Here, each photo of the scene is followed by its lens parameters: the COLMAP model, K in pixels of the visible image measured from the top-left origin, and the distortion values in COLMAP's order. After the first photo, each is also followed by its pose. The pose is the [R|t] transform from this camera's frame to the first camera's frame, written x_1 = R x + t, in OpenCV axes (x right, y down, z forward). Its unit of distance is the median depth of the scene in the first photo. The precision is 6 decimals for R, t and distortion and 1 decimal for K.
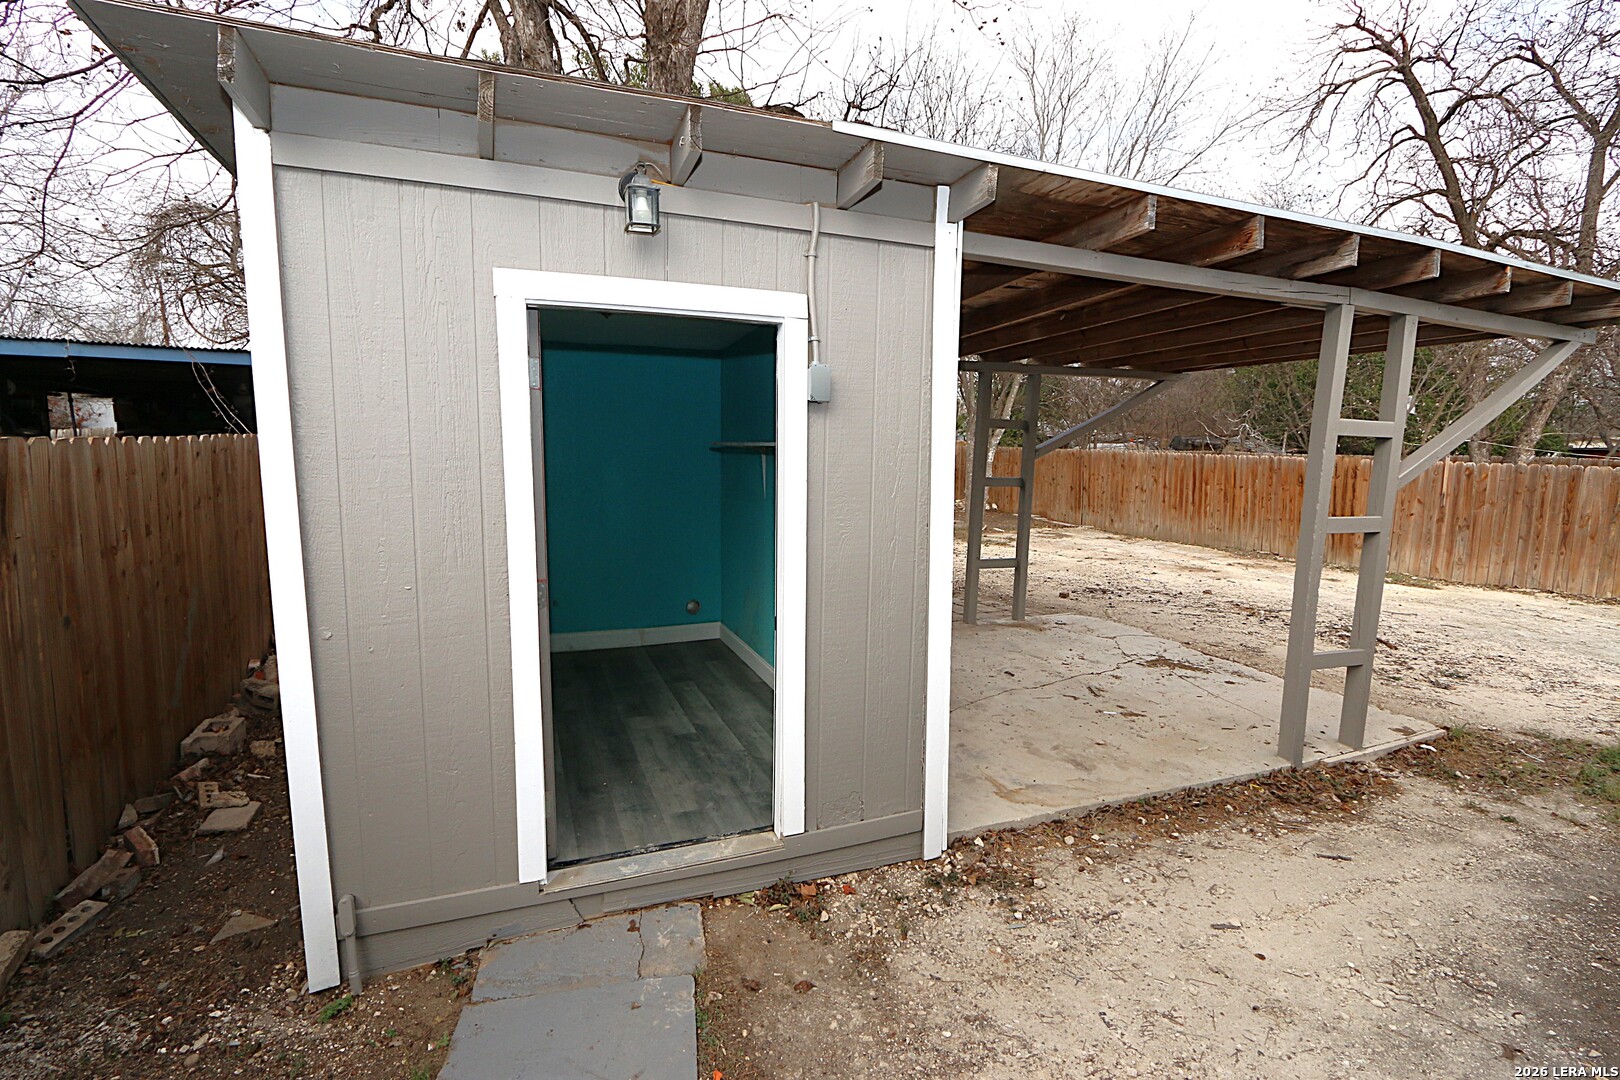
lens RADIAL K [[742.6, 0, 799.2], [0, 742.6, 541.5], [0, 0, 1]] dist [-0.017994, 0.001185]
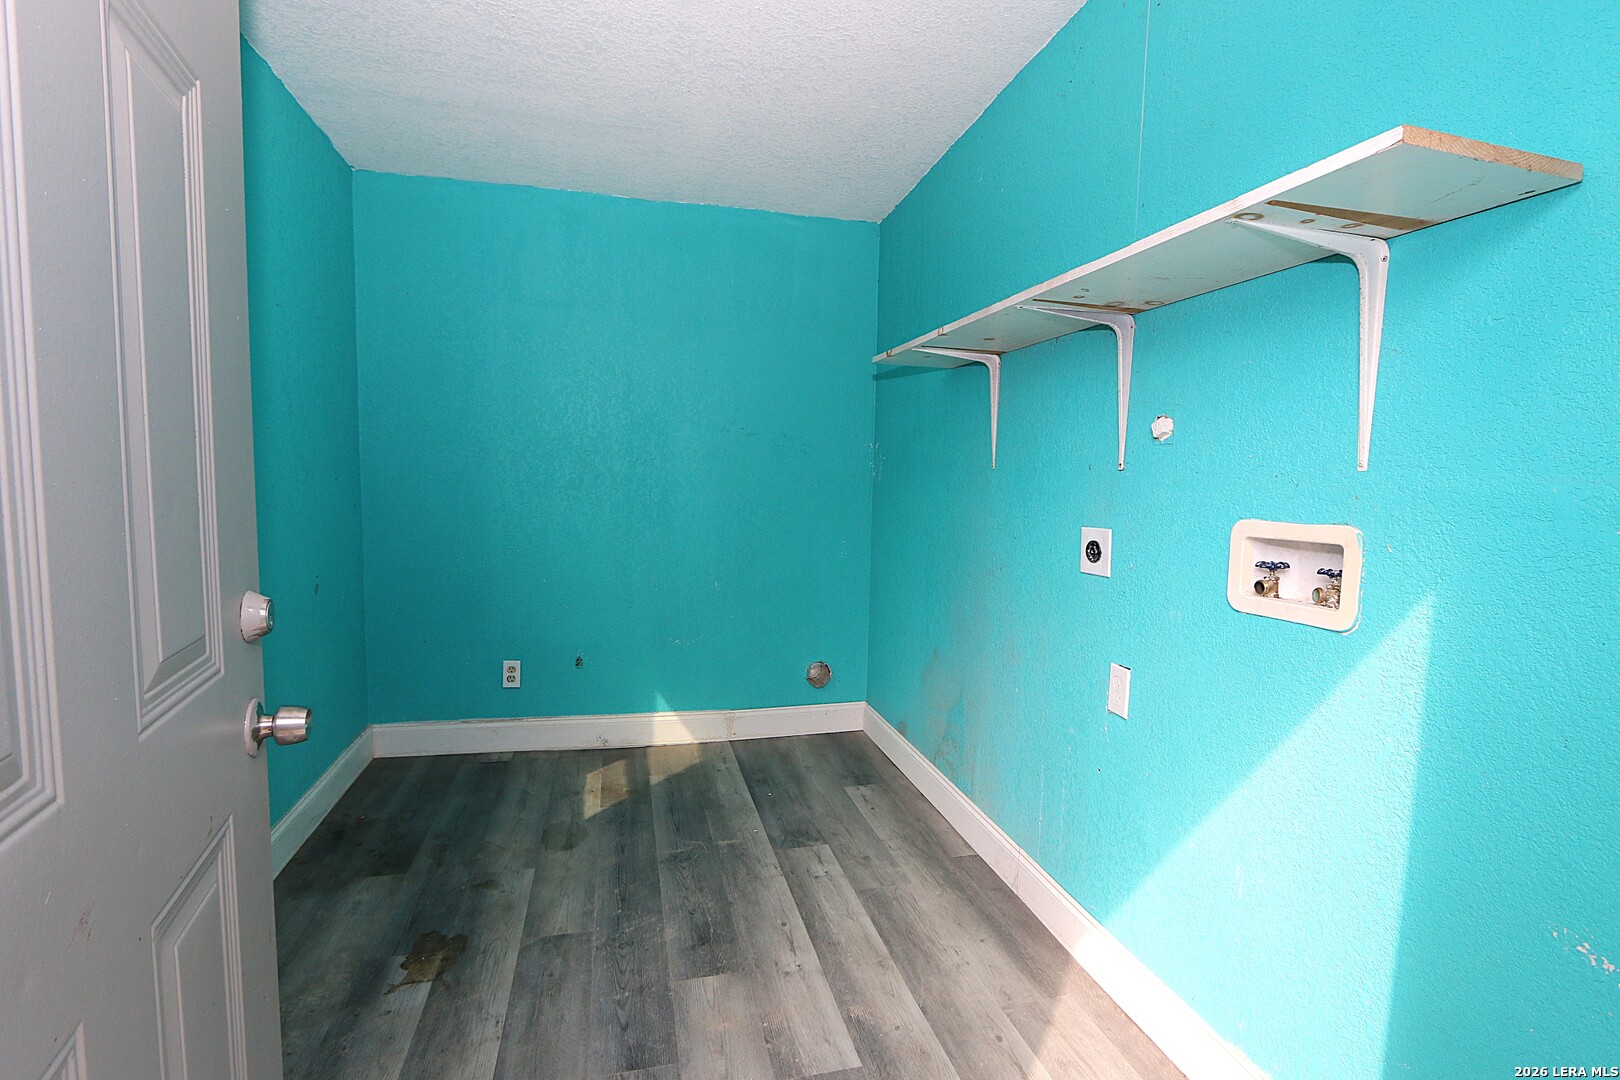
lens RADIAL K [[742.6, 0, 799.2], [0, 742.6, 541.5], [0, 0, 1]] dist [-0.017994, 0.001185]
pose [[0.991775, 0.021999, -0.126091, -0.104875], [-0.026906, 0.998940, -0.037344, 0.010122], [0.125135, 0.040429, 0.991316, 0.508284]]
